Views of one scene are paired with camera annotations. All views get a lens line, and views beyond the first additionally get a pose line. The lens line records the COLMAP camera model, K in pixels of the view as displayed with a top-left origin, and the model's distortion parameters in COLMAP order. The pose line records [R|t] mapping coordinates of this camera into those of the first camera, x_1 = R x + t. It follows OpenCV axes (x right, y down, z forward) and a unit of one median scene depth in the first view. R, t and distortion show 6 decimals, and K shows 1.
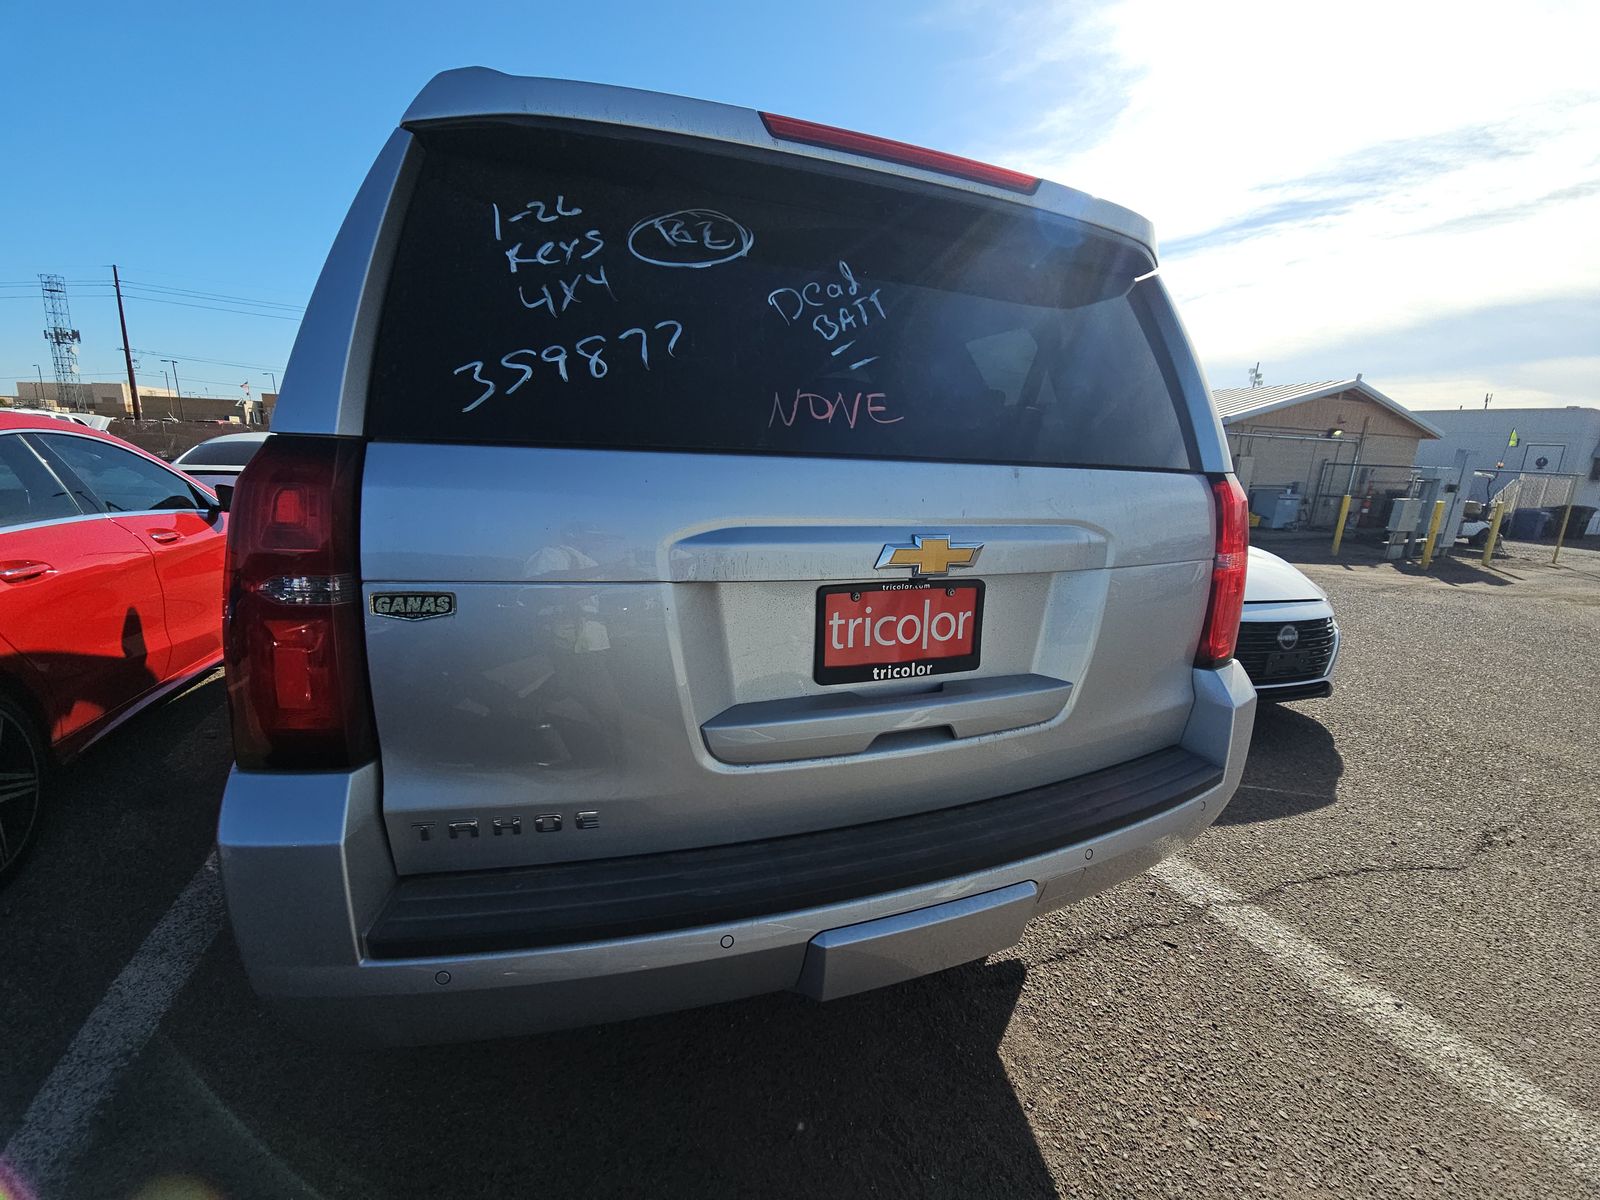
lens RADIAL K [[654.5, 0, 808.4], [0, 654.5, 595.6], [0, 0, 1]] dist [0.000882, -0.003760]
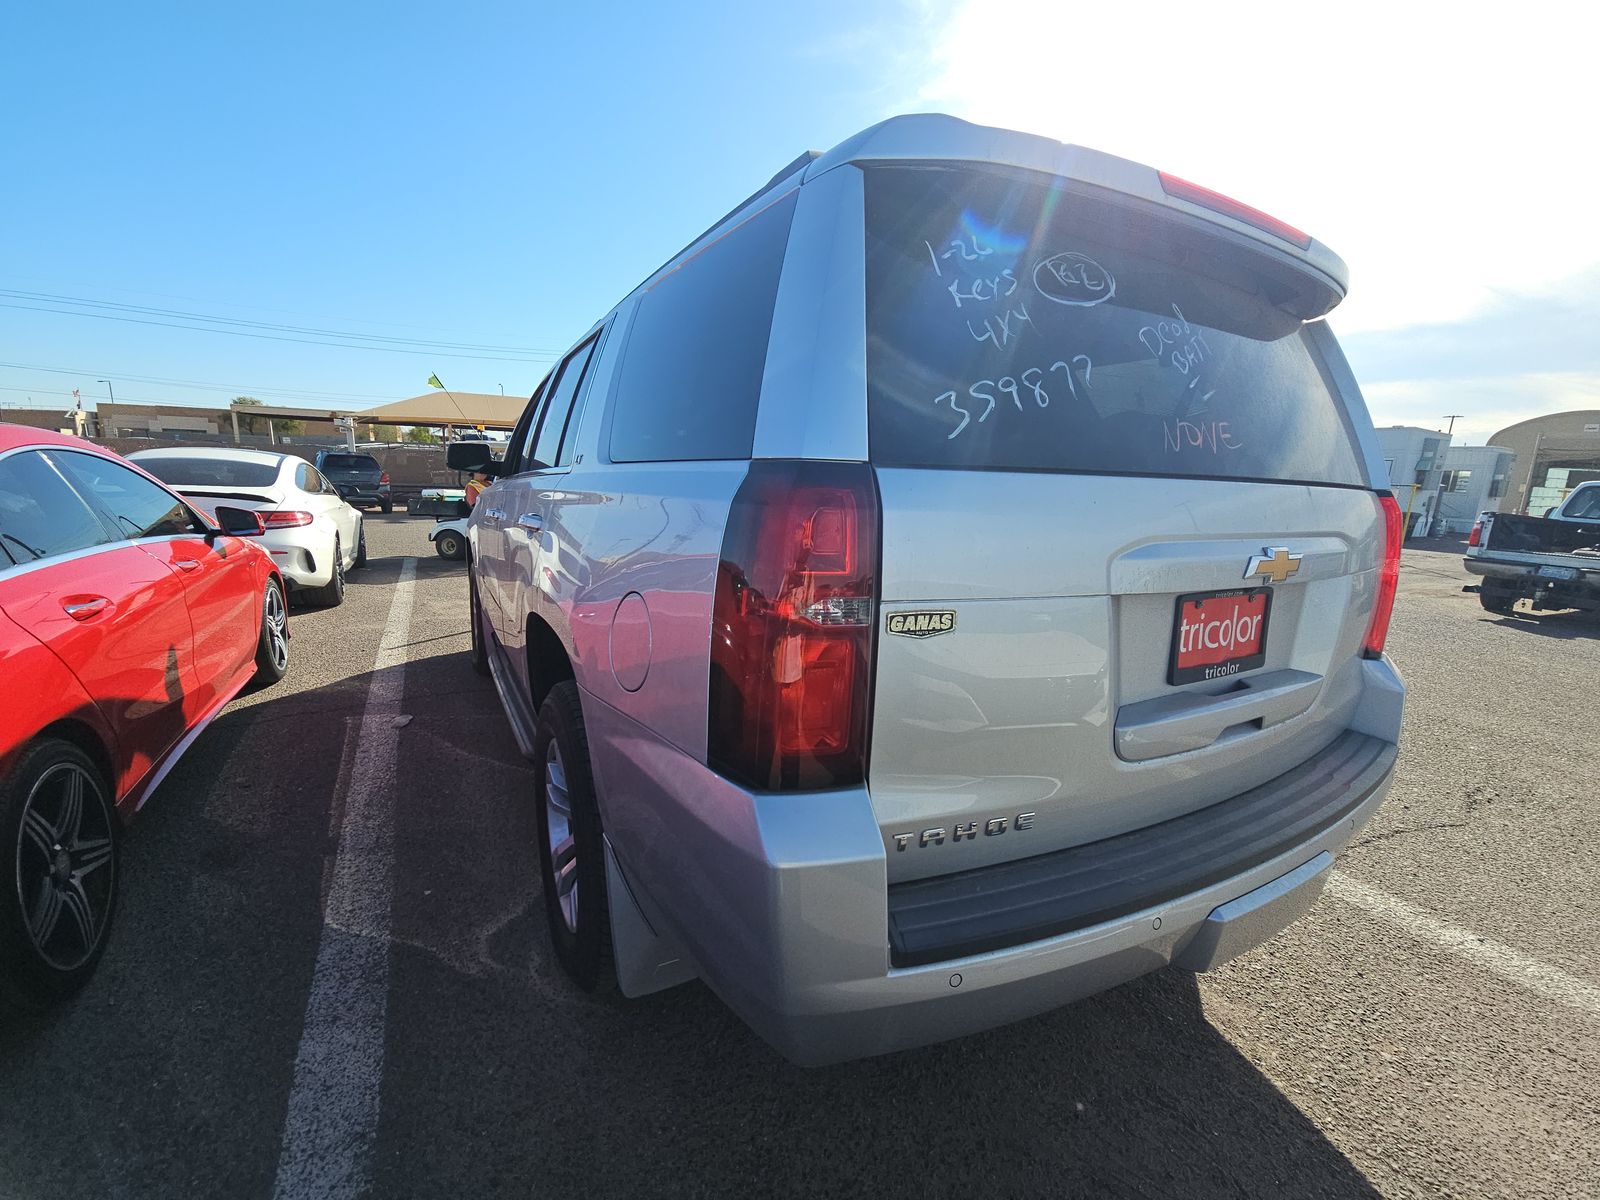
lens RADIAL K [[651.9, 0, 800.0], [0, 651.9, 600.0], [0, 0, 1]] dist [0.013398, -0.012037]
pose [[0.989913, -0.028842, 0.138707, -0.734642], [0.031116, 0.999414, -0.014249, -0.010832], [-0.138215, 0.018421, 0.990231, -0.003120]]
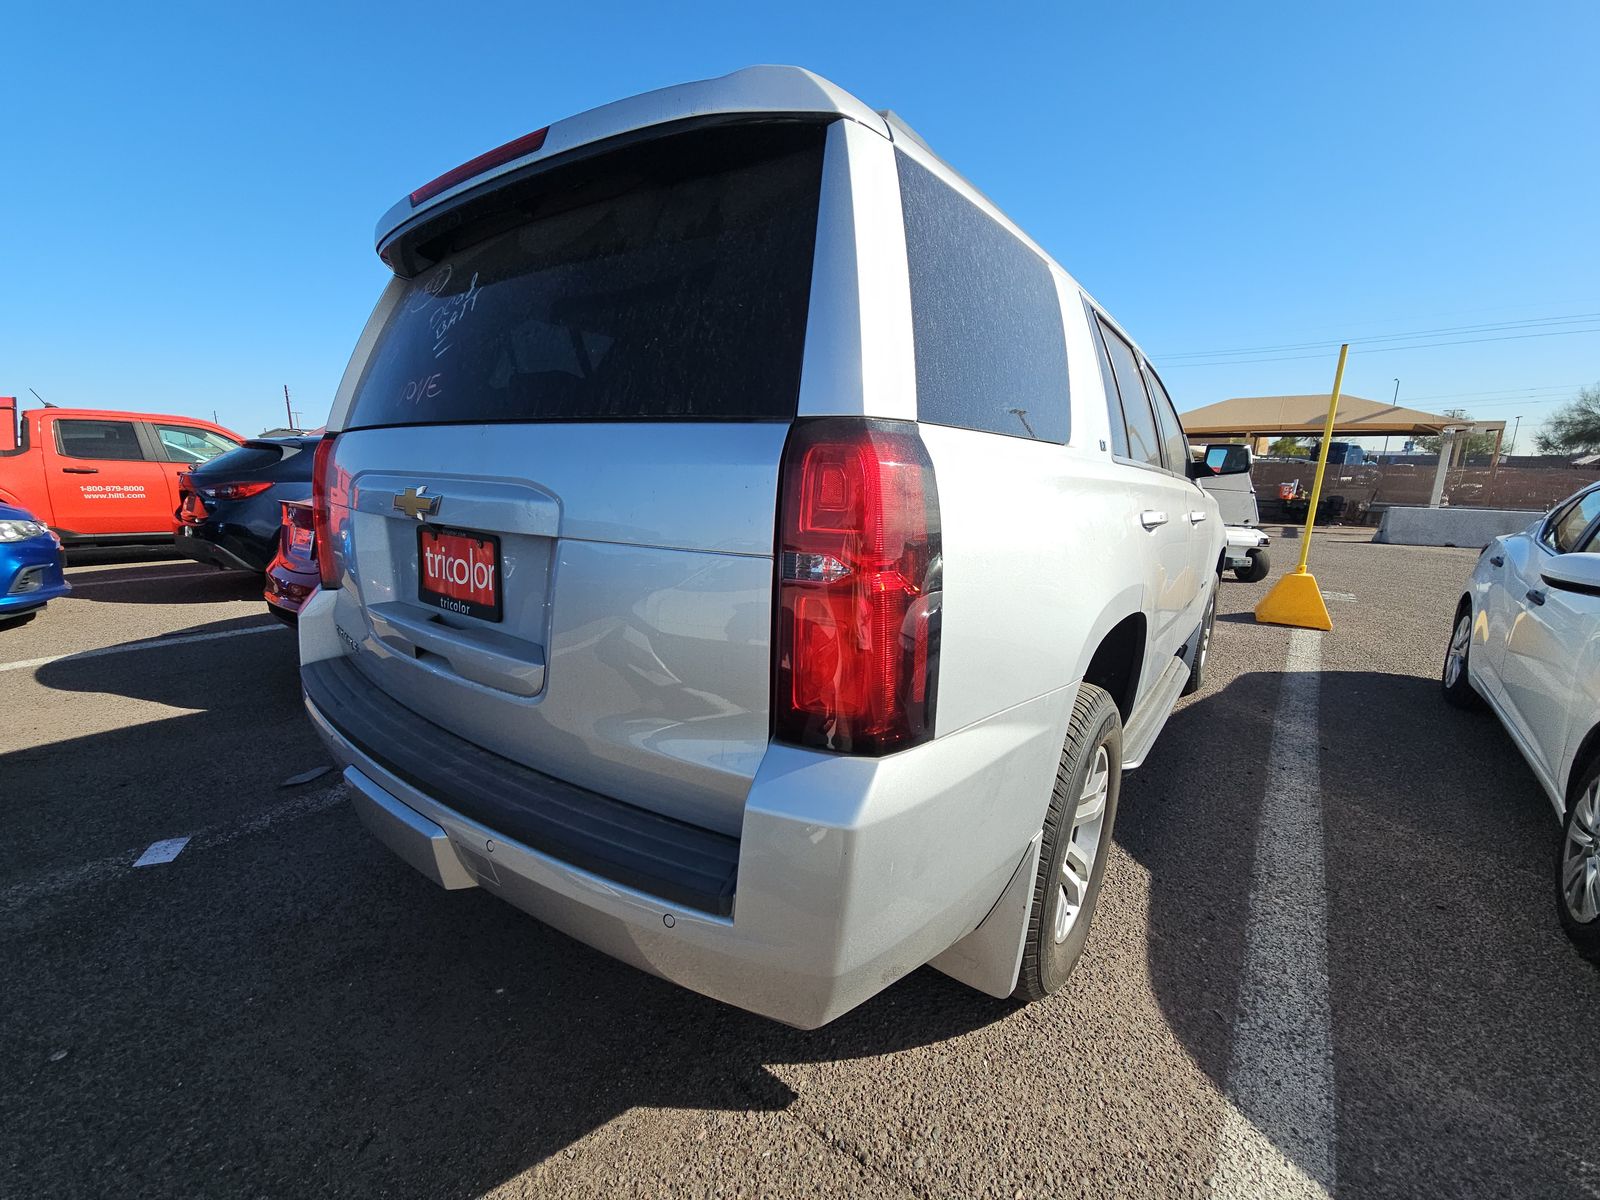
lens RADIAL K [[640.6, 0, 799.6], [0, 640.6, 588.5], [0, 0, 1]] dist [0.028588, -0.022901]
pose [[0.522434, 0.130321, -0.842662, 1.484199], [-0.175023, 0.983598, 0.043606, -0.076864], [0.834524, 0.124704, 0.536674, 0.914952]]
